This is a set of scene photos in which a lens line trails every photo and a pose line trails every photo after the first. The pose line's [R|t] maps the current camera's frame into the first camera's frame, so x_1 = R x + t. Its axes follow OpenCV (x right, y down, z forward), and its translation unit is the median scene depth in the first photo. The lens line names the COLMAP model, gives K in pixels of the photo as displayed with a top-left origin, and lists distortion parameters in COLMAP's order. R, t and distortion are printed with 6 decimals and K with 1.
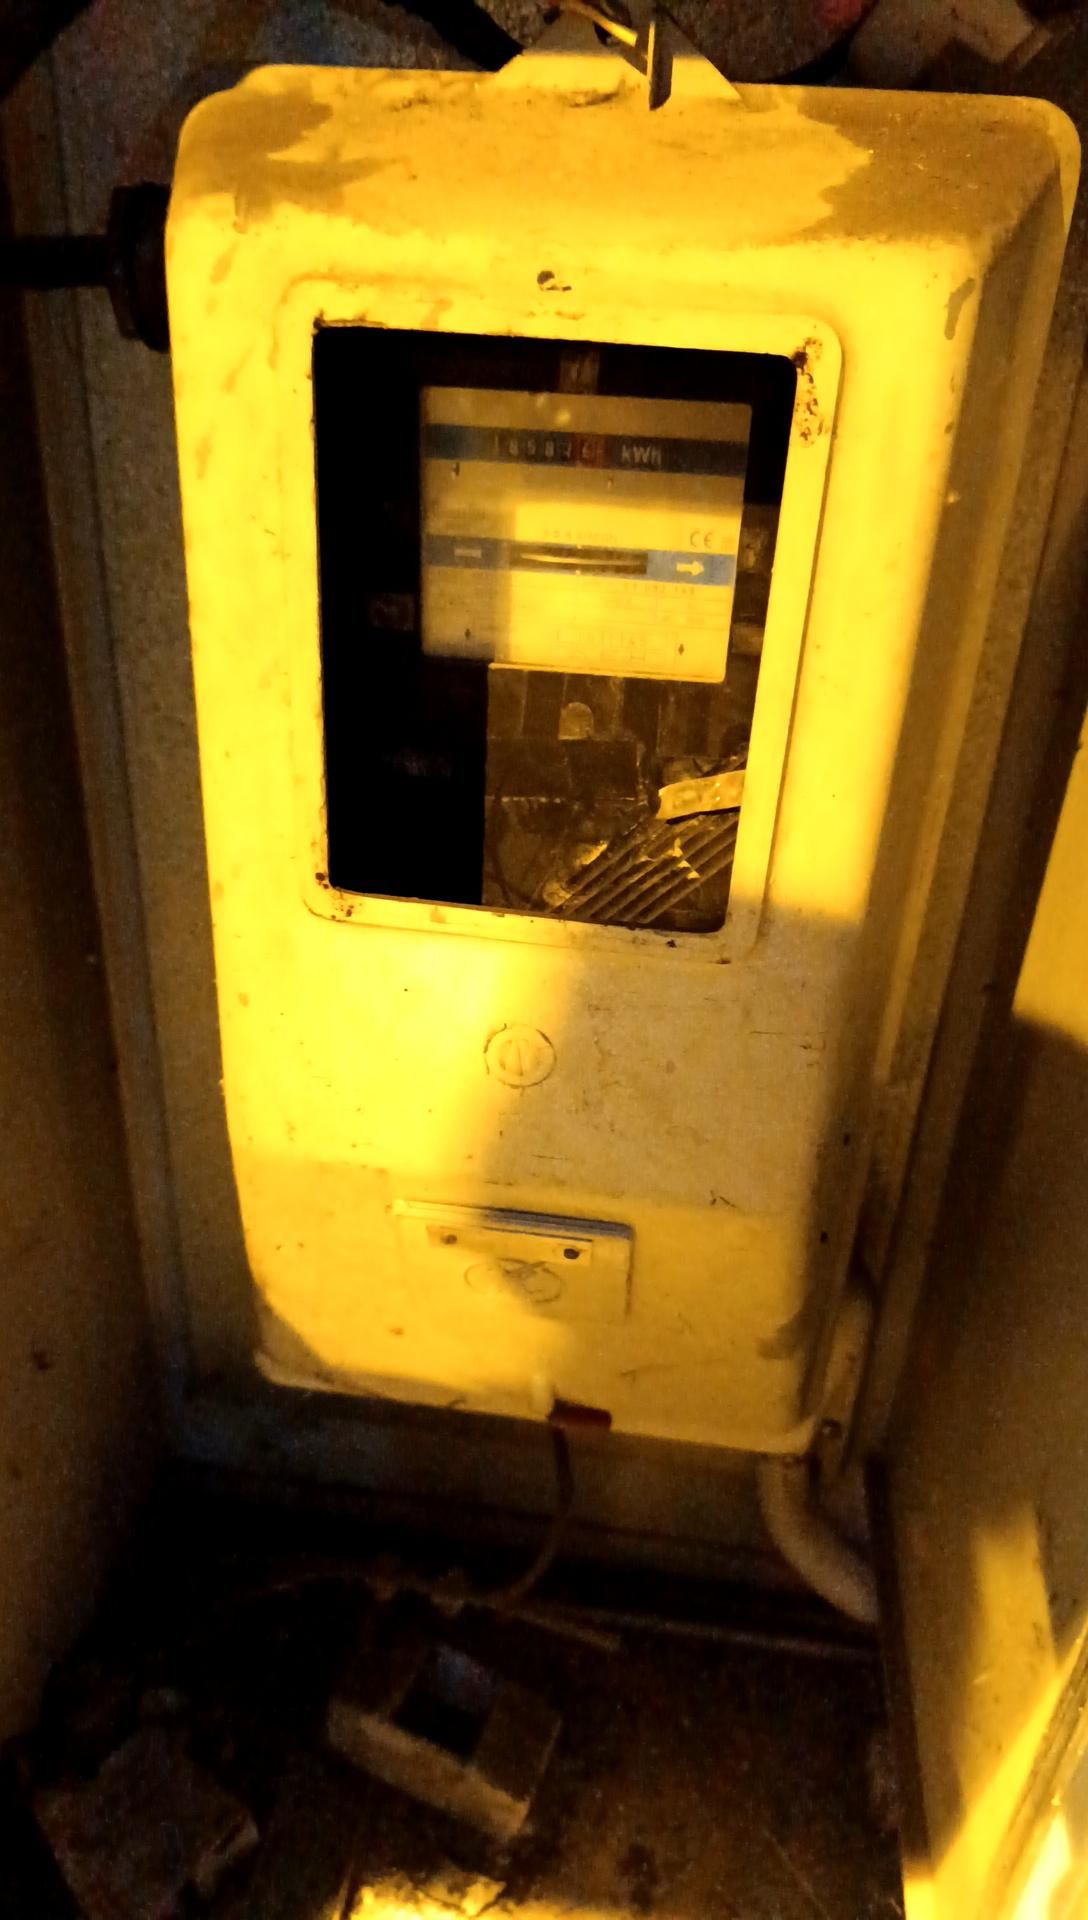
lens RADIAL K [[1215.4, 0, 544.0], [0, 1215.4, 960.0], [0, 0, 1]] dist [0.055672, -0.133862]
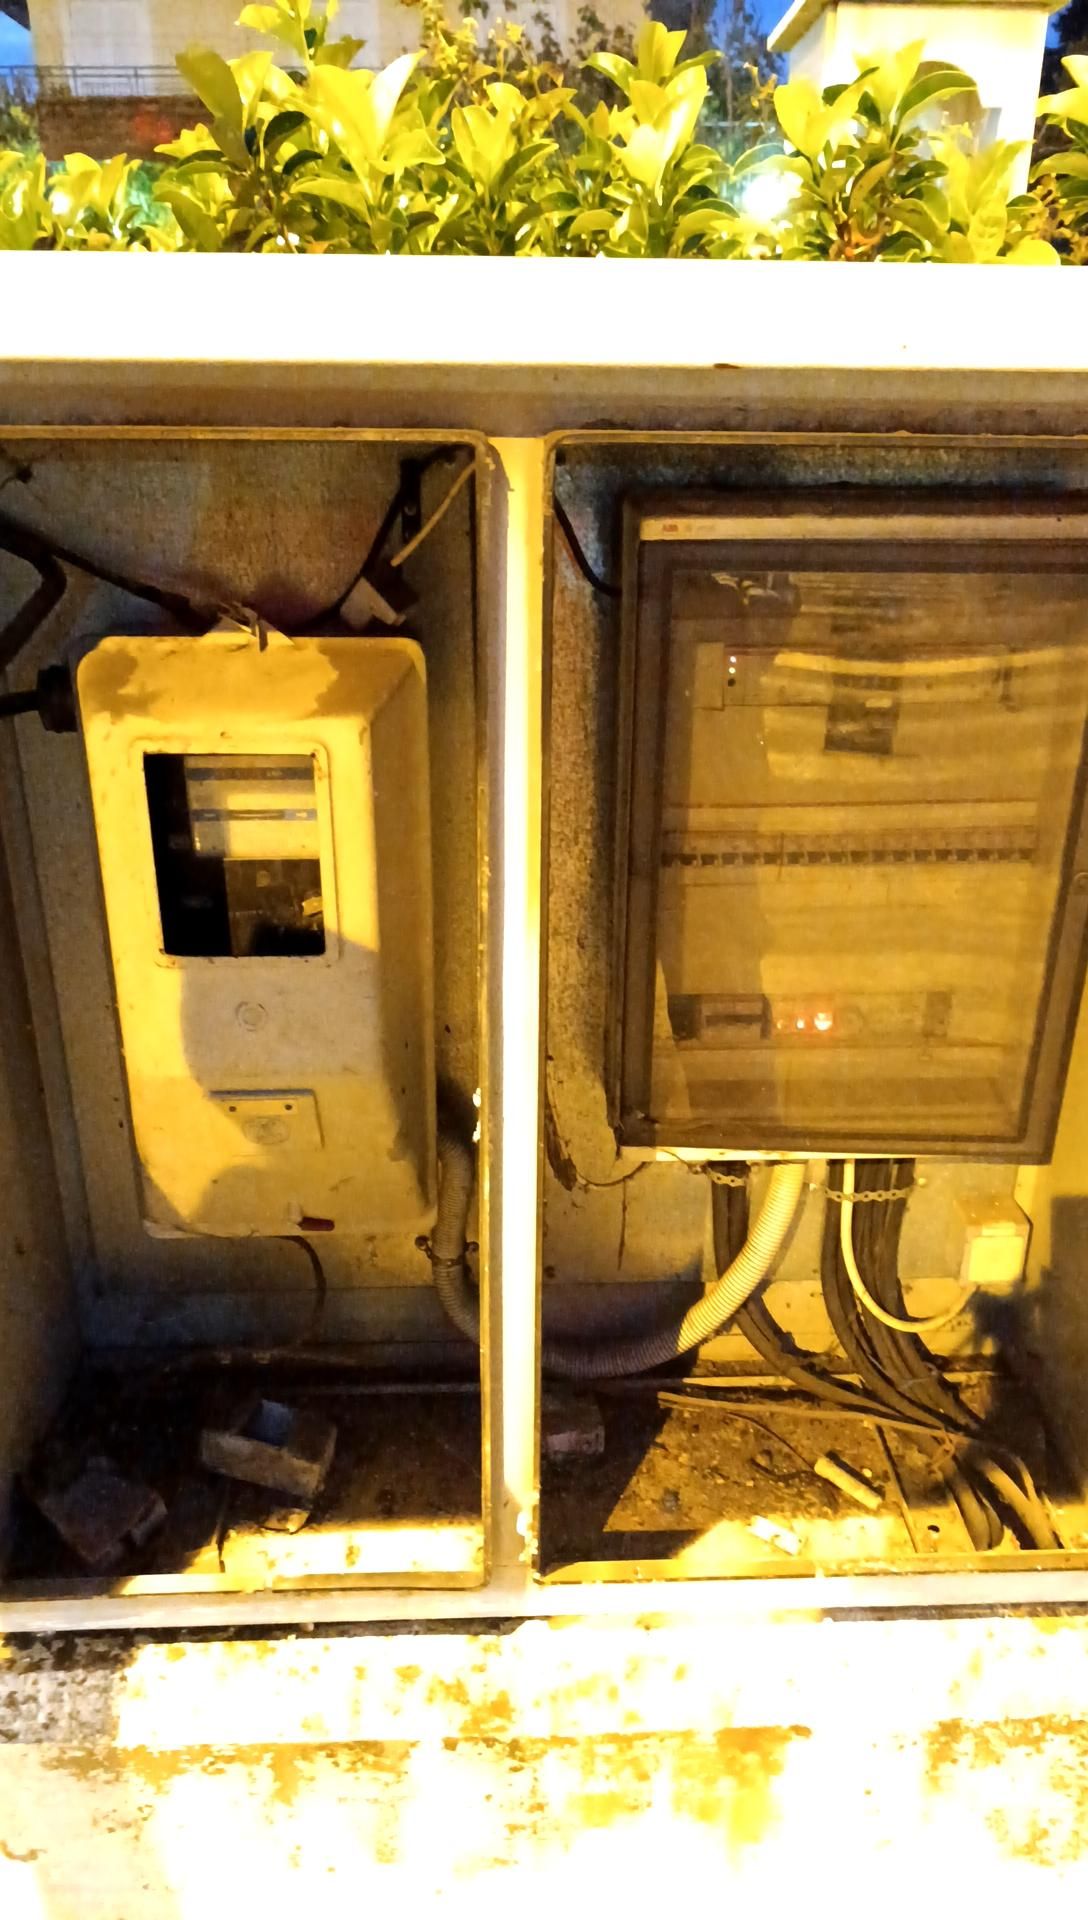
lens RADIAL K [[1215.4, 0, 544.0], [0, 1215.4, 960.0], [0, 0, 1]] dist [0.055672, -0.133862]
pose [[0.982789, -0.107036, 0.150565, 0.200785], [0.122024, 0.988058, -0.094086, 0.271185], [-0.138697, 0.110839, 0.984113, -1.503583]]
